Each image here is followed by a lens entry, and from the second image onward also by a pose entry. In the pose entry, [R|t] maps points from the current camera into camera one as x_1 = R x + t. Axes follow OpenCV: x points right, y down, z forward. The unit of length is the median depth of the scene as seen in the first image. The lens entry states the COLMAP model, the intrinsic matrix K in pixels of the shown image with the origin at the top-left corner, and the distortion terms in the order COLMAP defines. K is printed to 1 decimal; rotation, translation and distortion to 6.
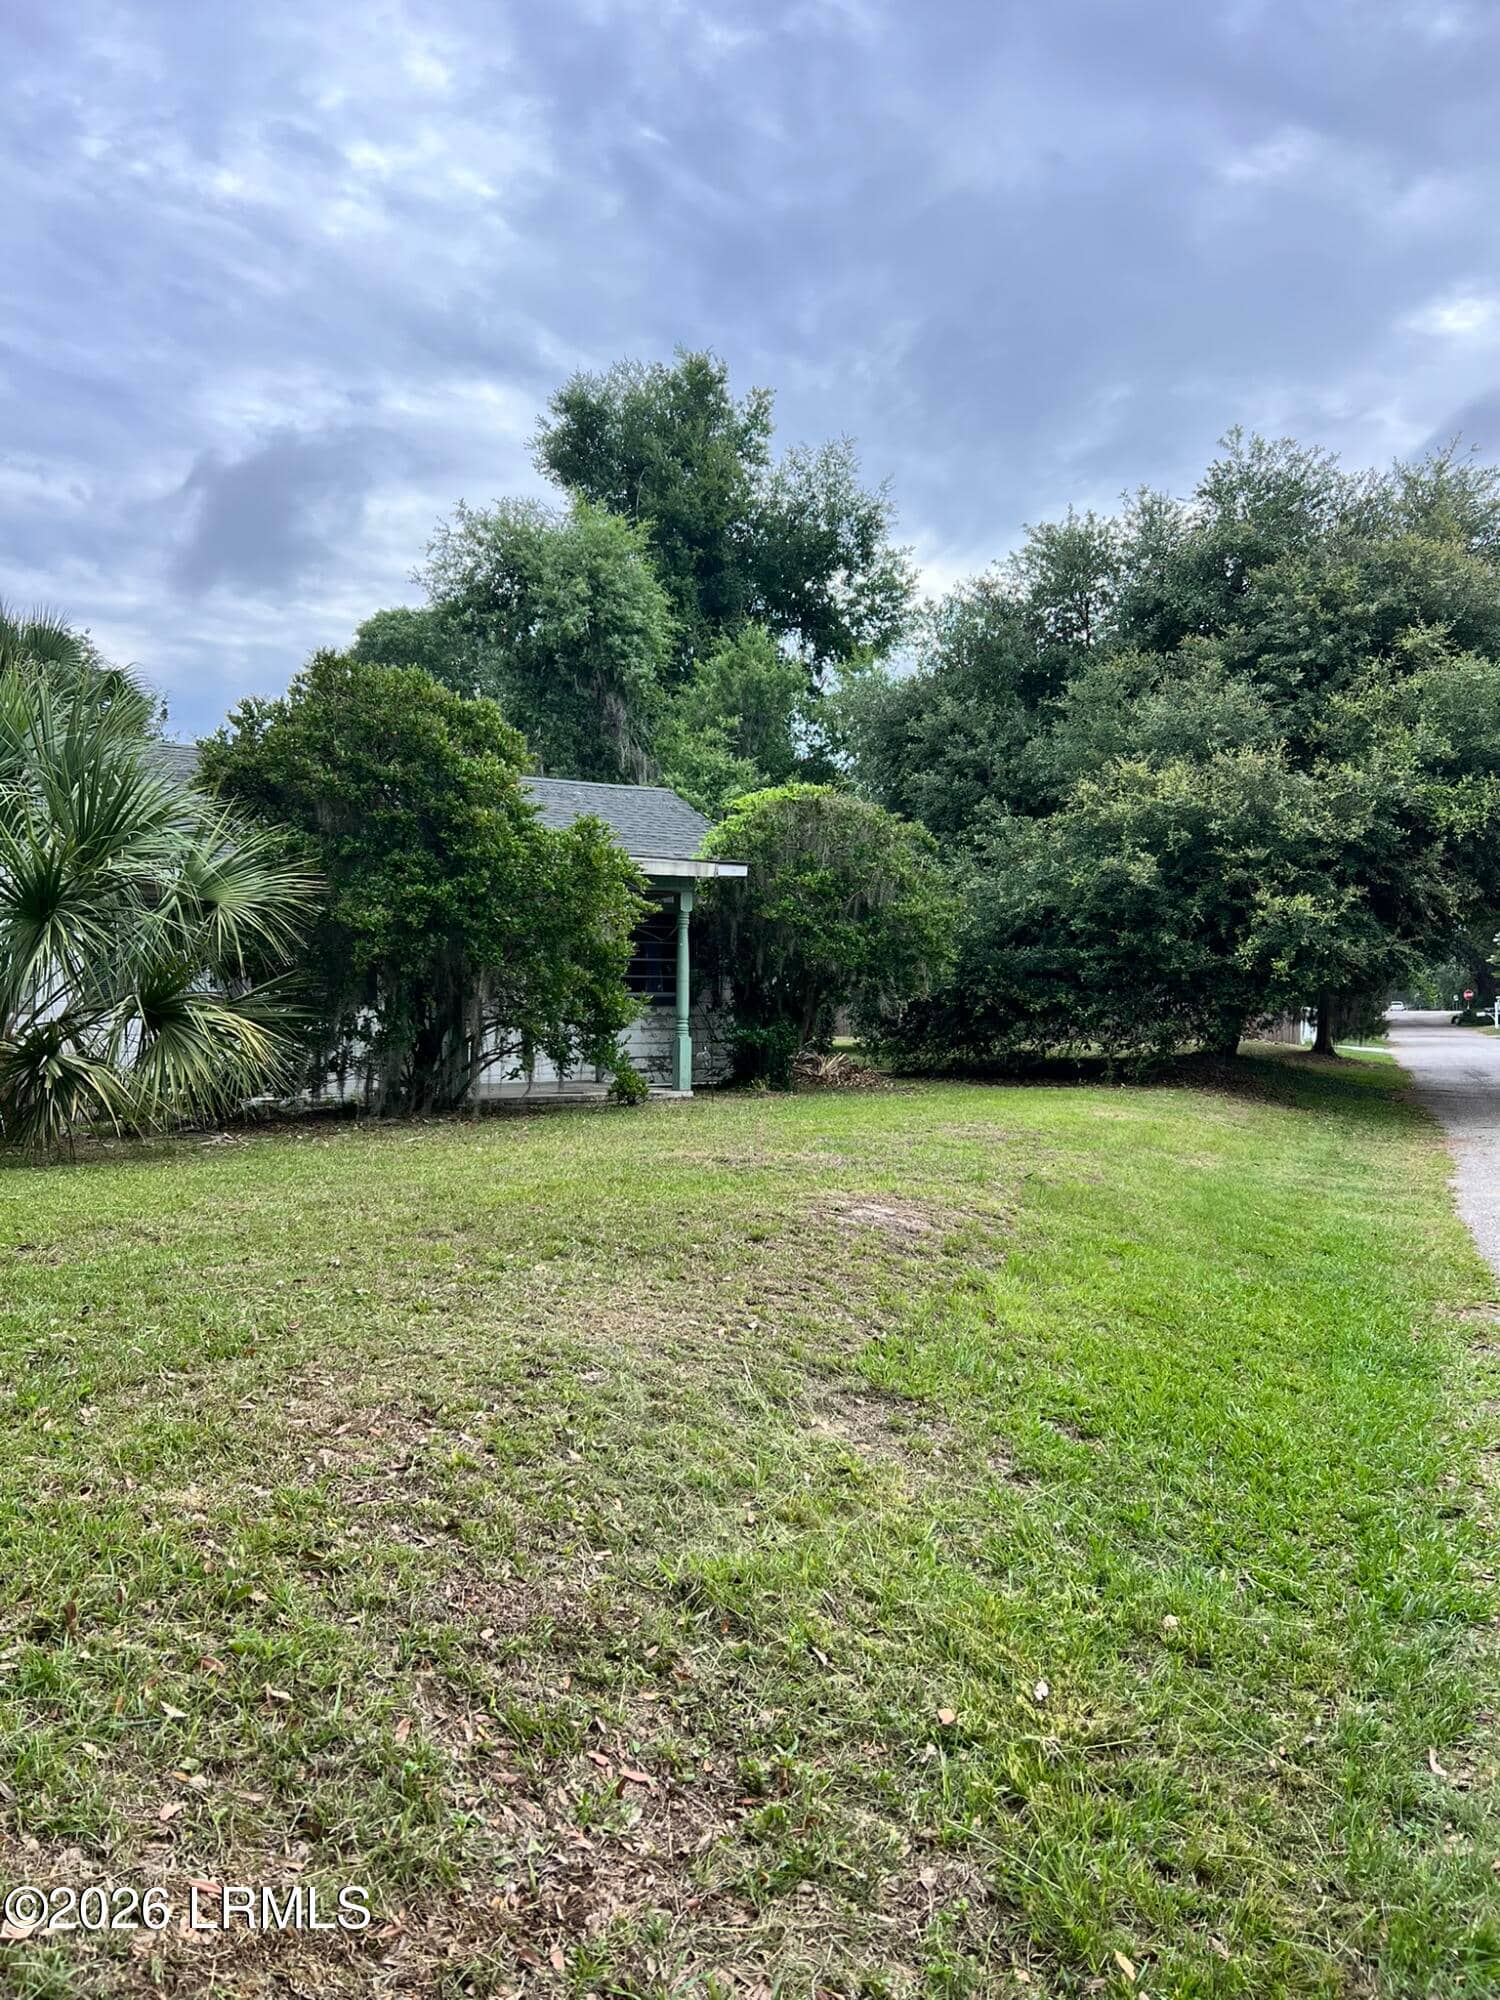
lens RADIAL K [[1474.2, 0, 747.0], [0, 1474.2, 1004.3], [0, 0, 1]] dist [0.039725, -0.053479]
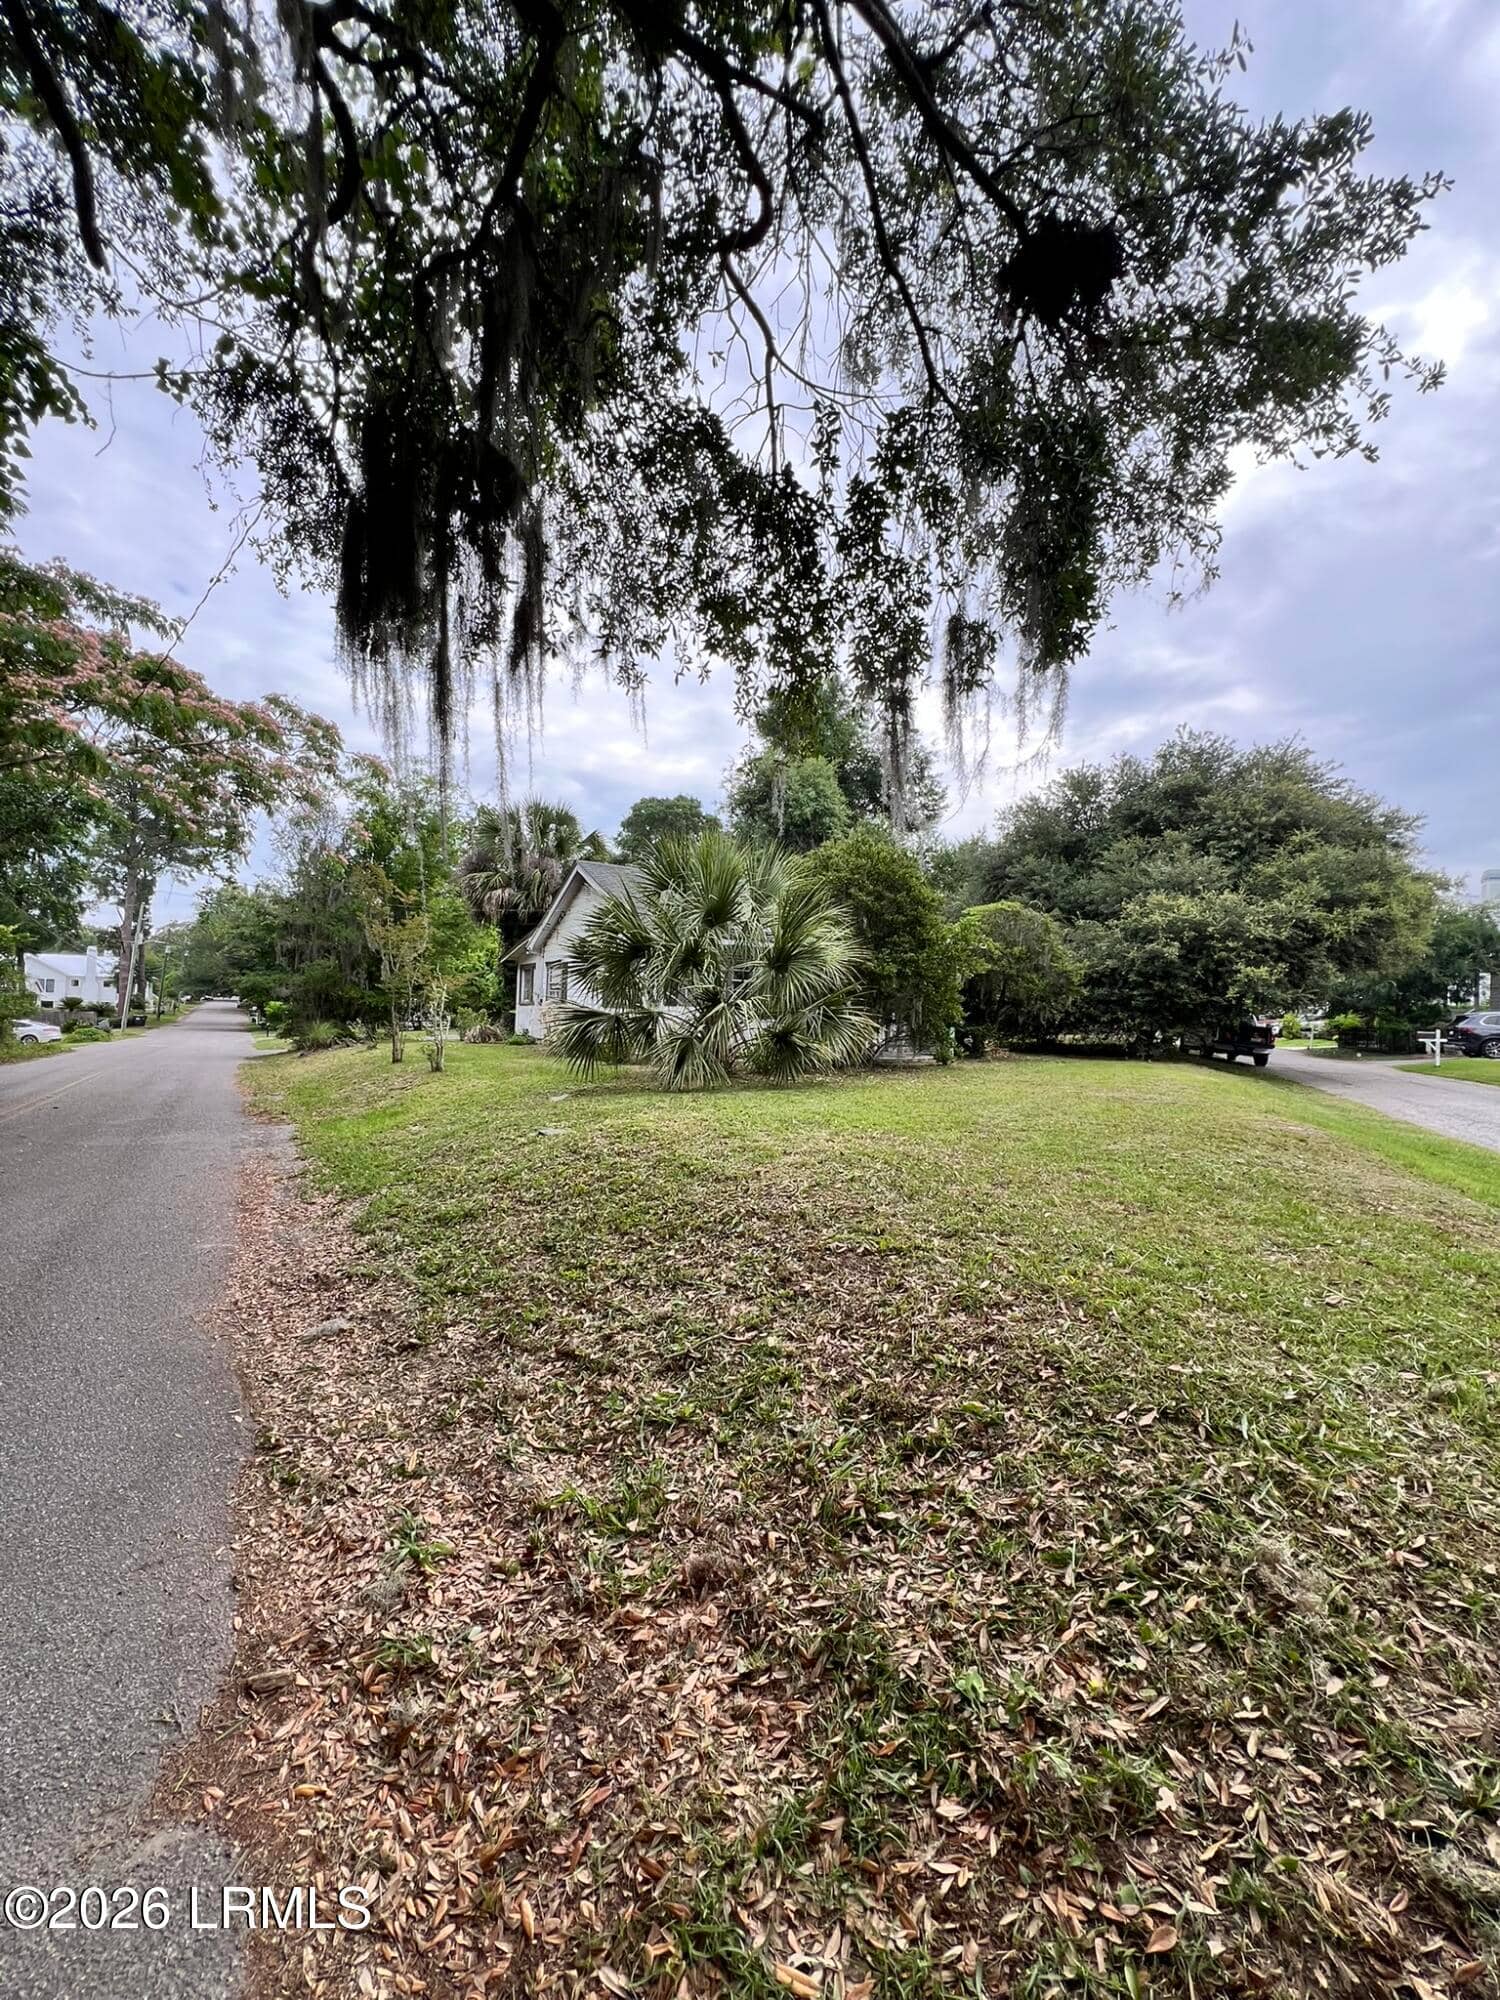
lens RADIAL K [[785.2, 0, 746.7], [0, 785.2, 1015.3], [0, 0, 1]] dist [-0.014369, 0.000542]
pose [[0.999291, 0.030292, -0.022348, -0.346134], [-0.030010, 0.999467, 0.012866, -0.001992], [0.022726, -0.012186, 0.999667, -0.069236]]
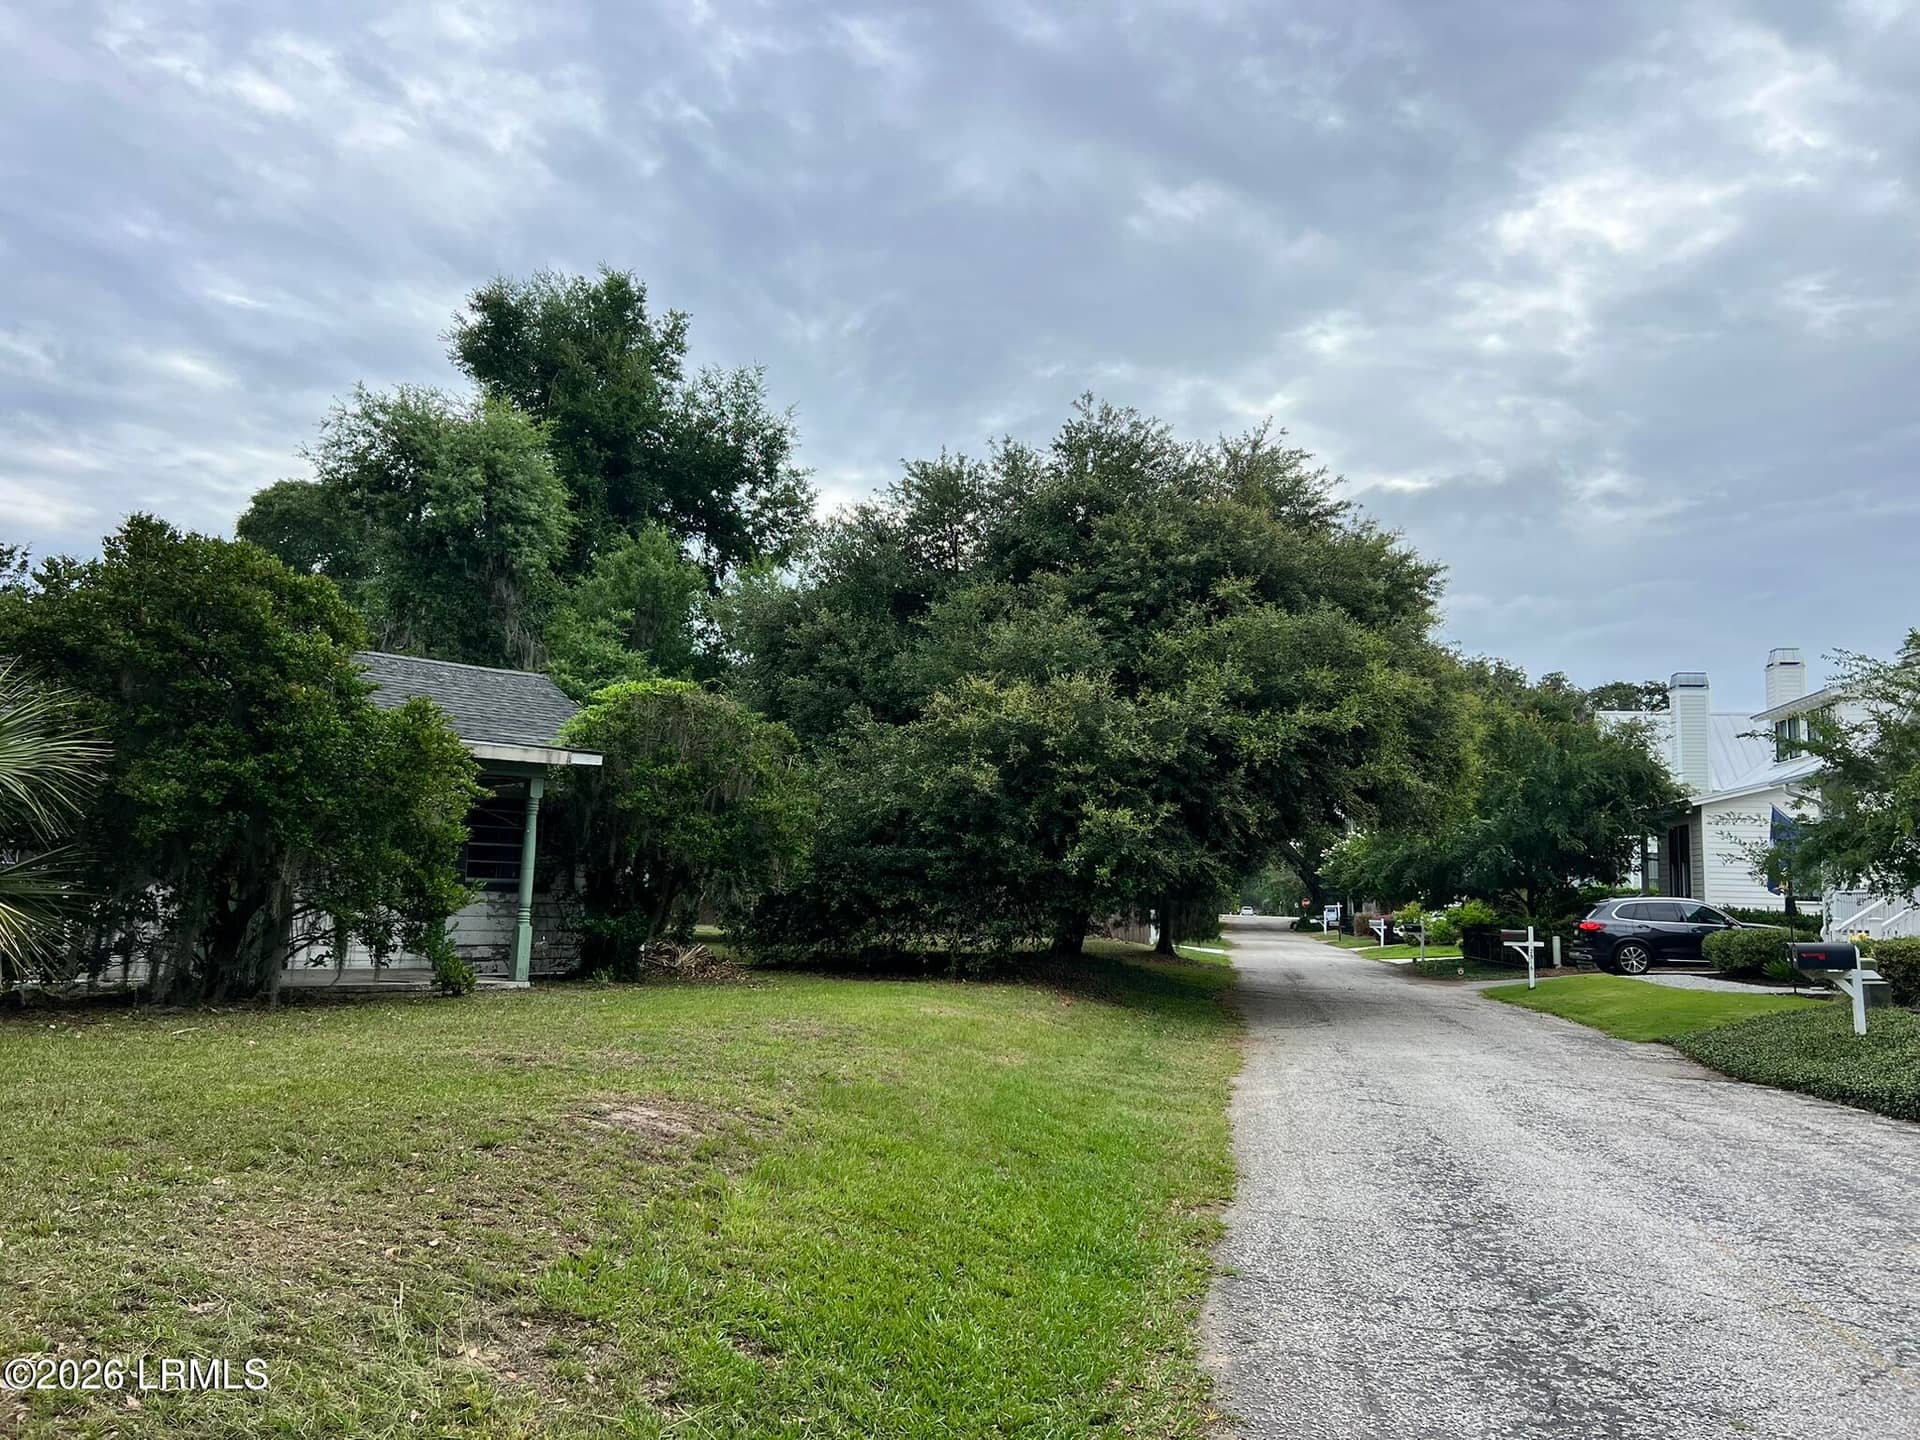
lens RADIAL K [[1415.2, 0, 960.1], [0, 1415.2, 713.4], [0, 0, 1]] dist [0.039725, -0.053479]
pose [[0.977098, 0.057526, 0.204867, 0.045710], [-0.031017, 0.990985, -0.130331, -0.004191], [-0.210518, 0.120992, 0.970074, -0.001750]]
